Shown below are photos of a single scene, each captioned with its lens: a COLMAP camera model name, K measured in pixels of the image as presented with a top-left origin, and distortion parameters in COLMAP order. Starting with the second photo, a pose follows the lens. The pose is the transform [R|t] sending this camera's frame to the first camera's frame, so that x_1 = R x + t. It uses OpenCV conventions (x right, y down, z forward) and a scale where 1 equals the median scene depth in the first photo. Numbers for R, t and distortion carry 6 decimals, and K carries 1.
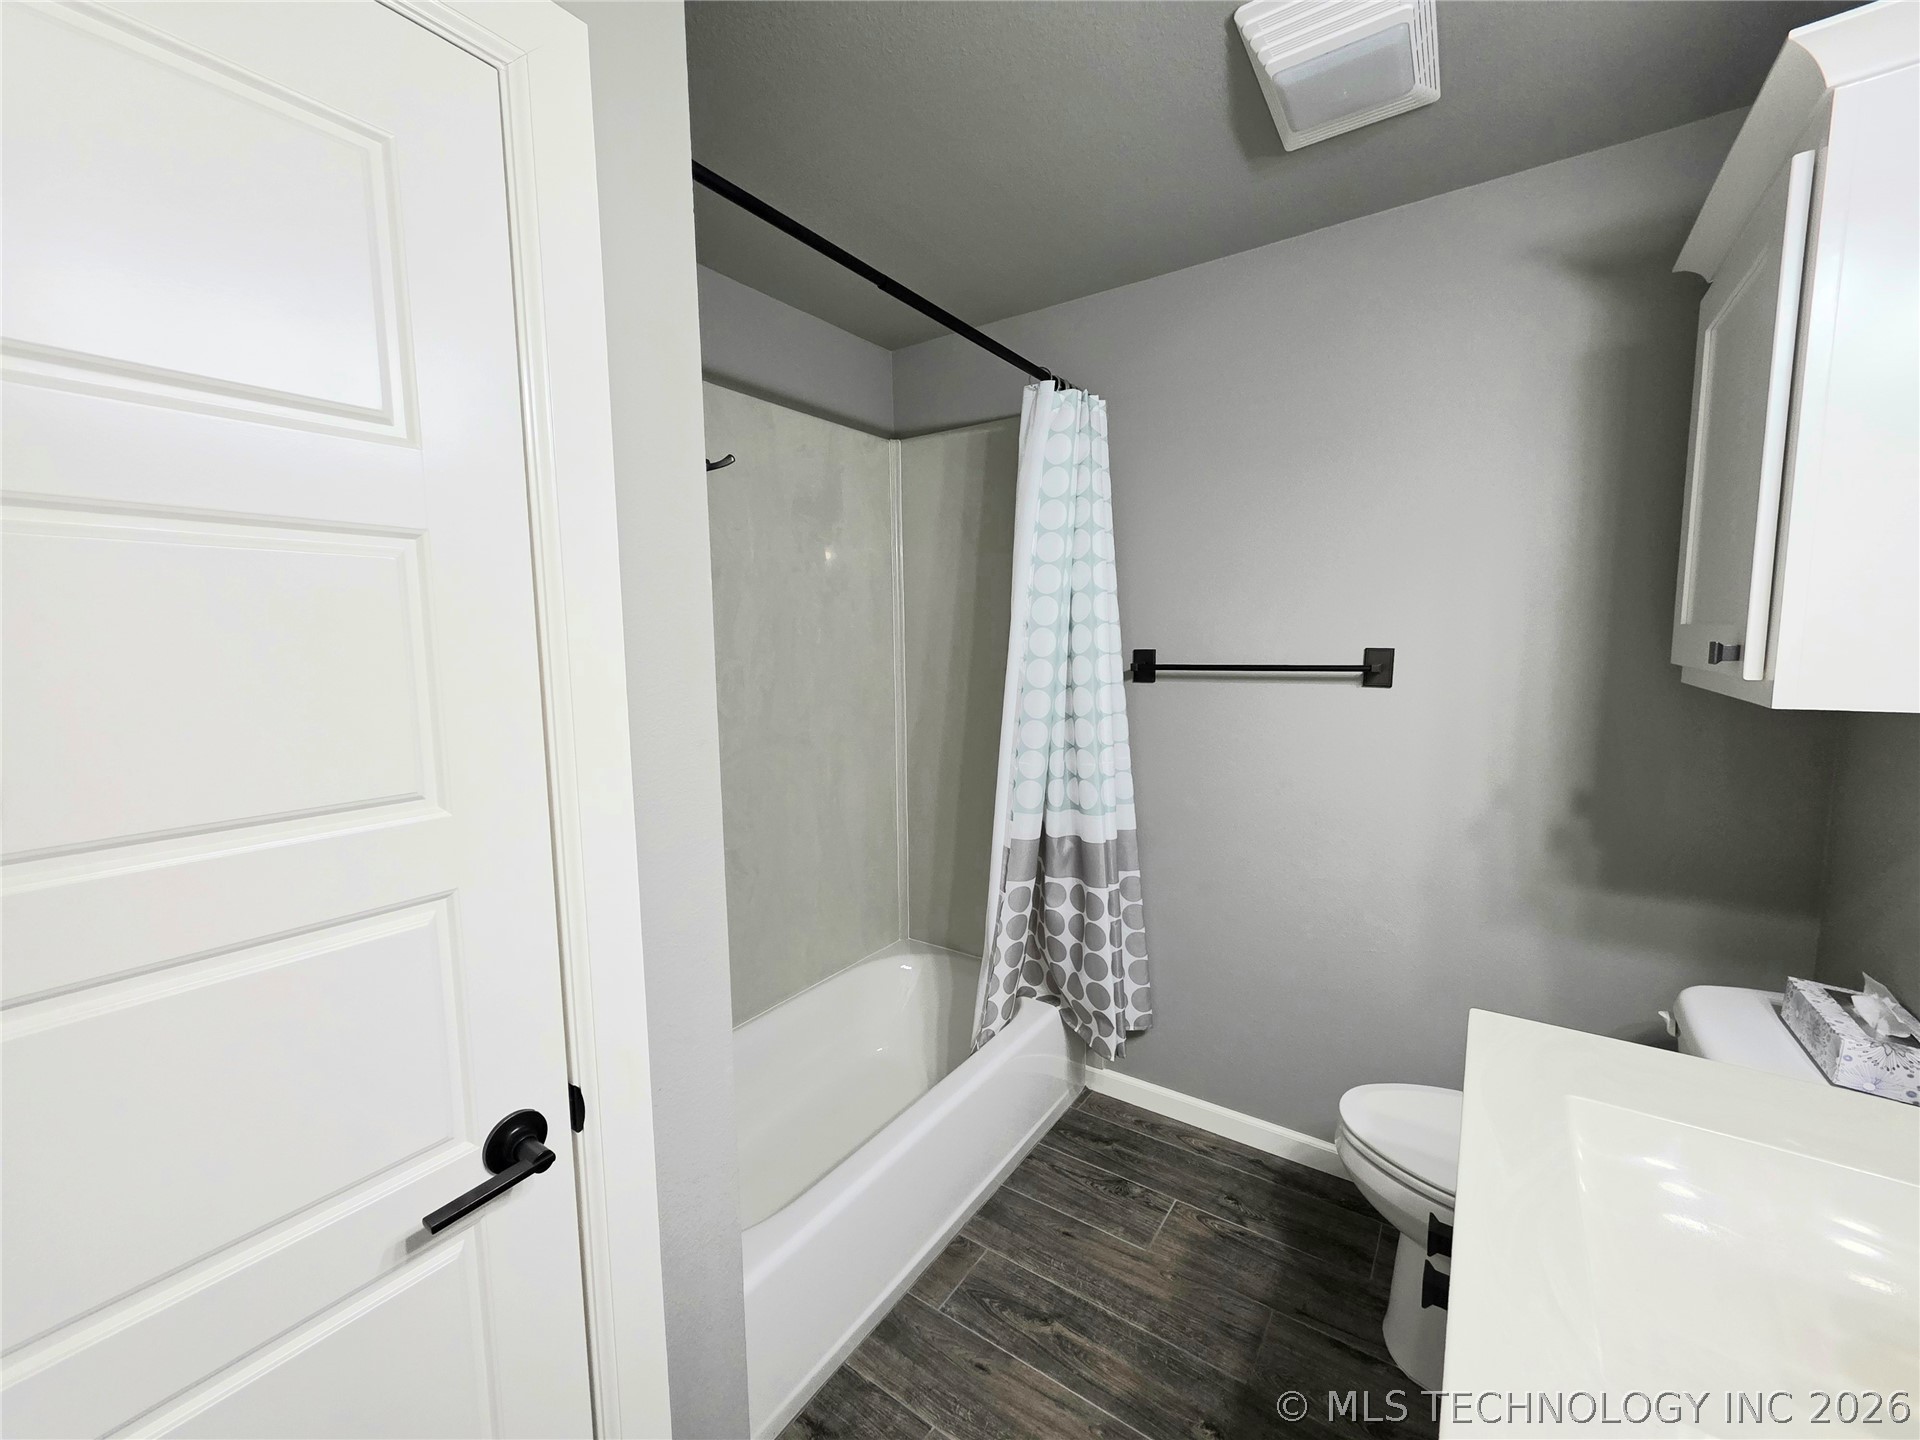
lens RADIAL K [[767.7, 0, 969.3], [0, 767.7, 716.3], [0, 0, 1]] dist [0.002363, -0.000643]
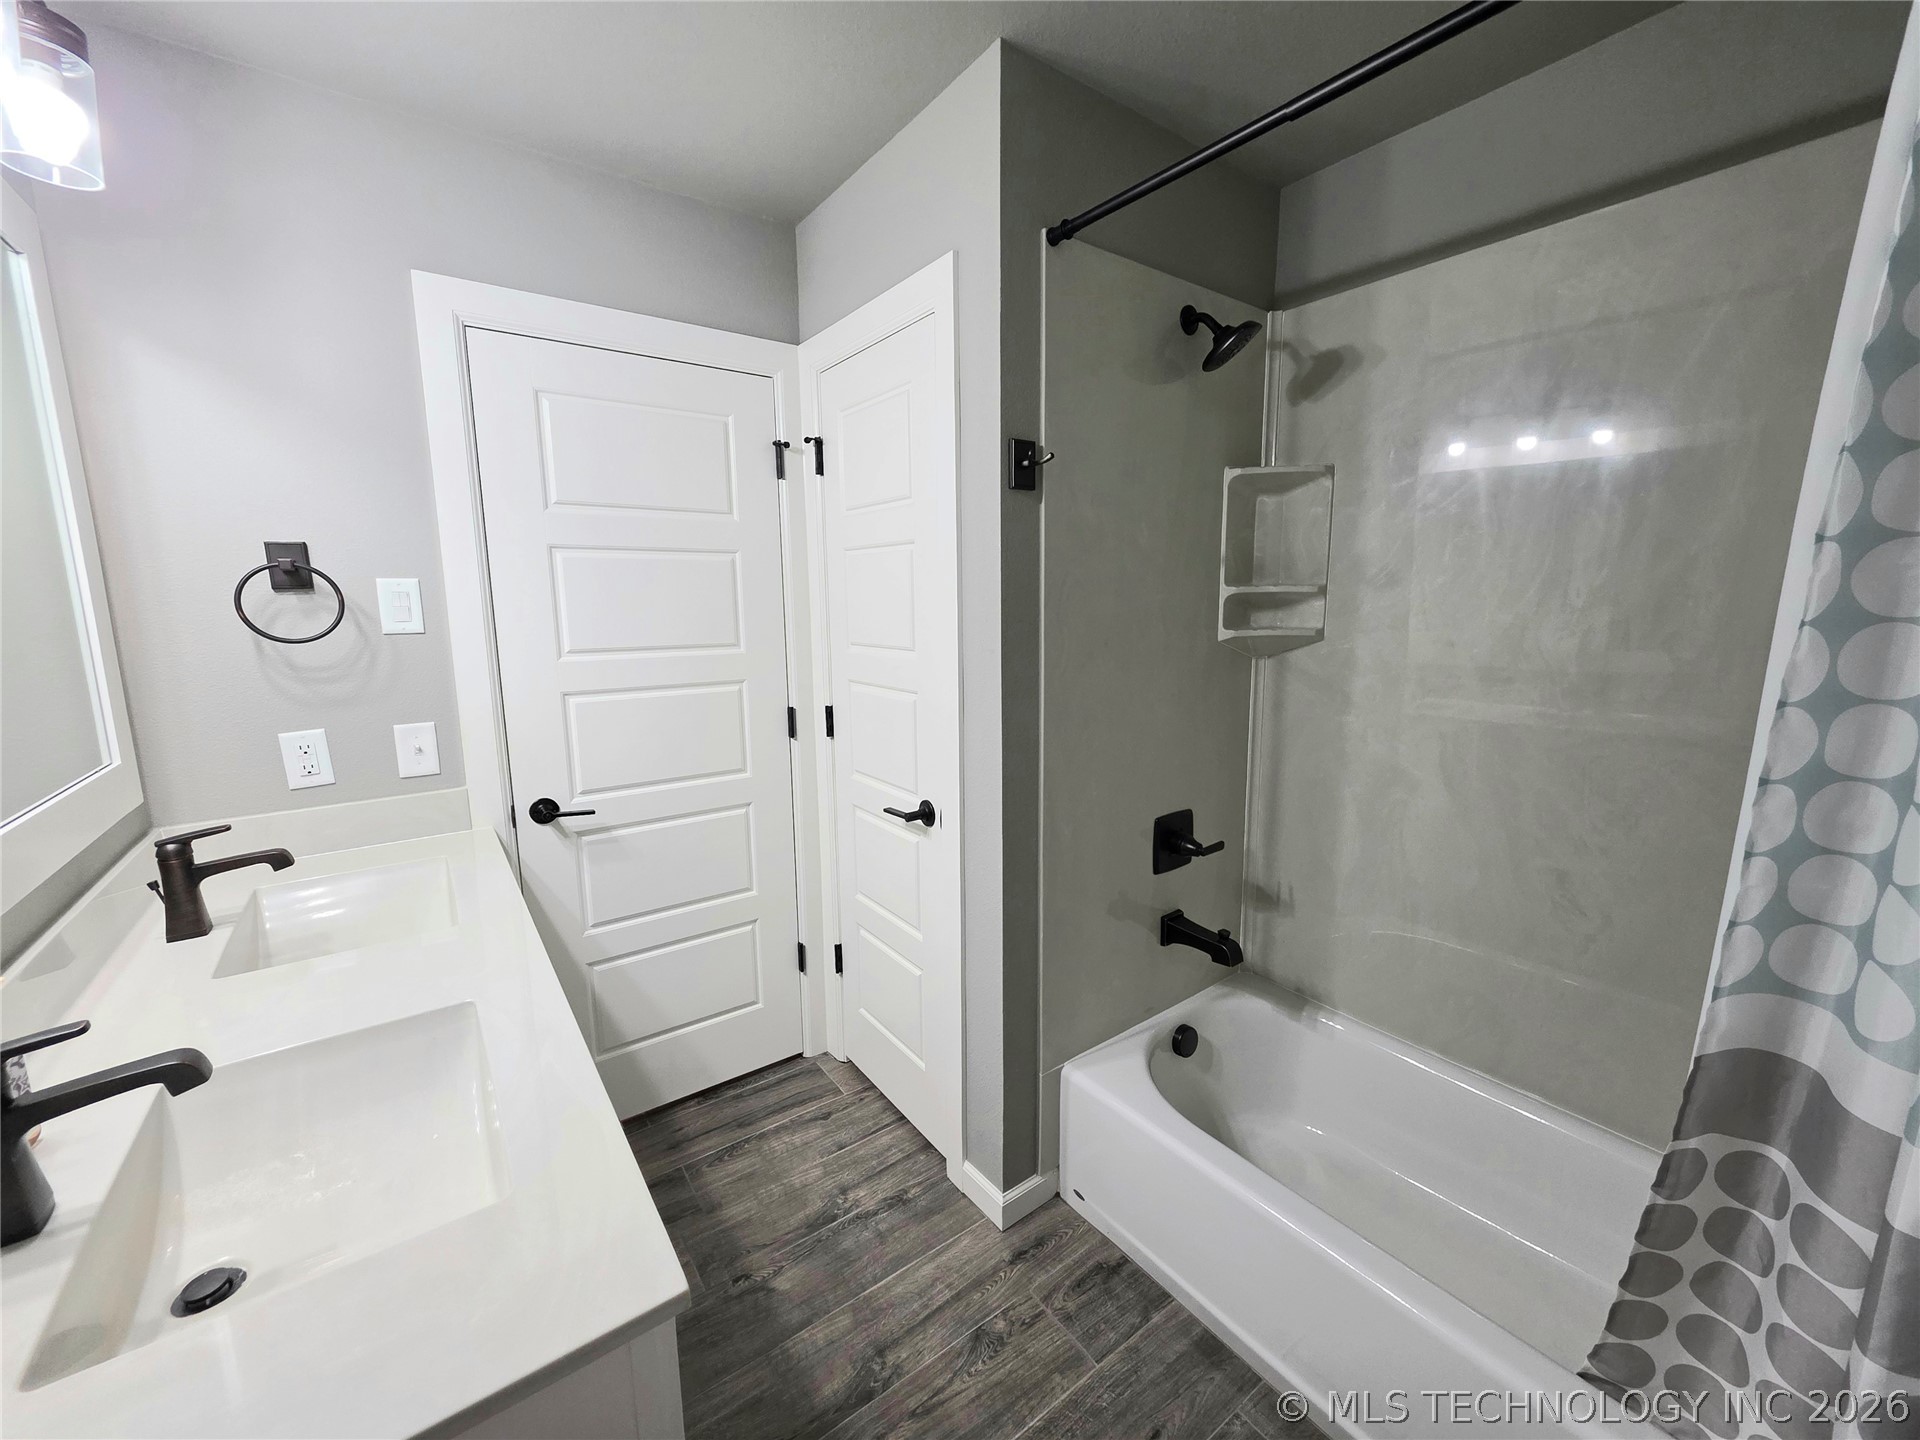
lens RADIAL K [[767.7, 0, 969.3], [0, 767.7, 716.3], [0, 0, 1]] dist [0.002363, -0.000643]
pose [[-0.334397, 0.158933, -0.928934, 0.769285], [-0.083797, 0.976759, 0.197281, -0.092929], [0.938699, 0.143812, -0.313308, 0.975877]]
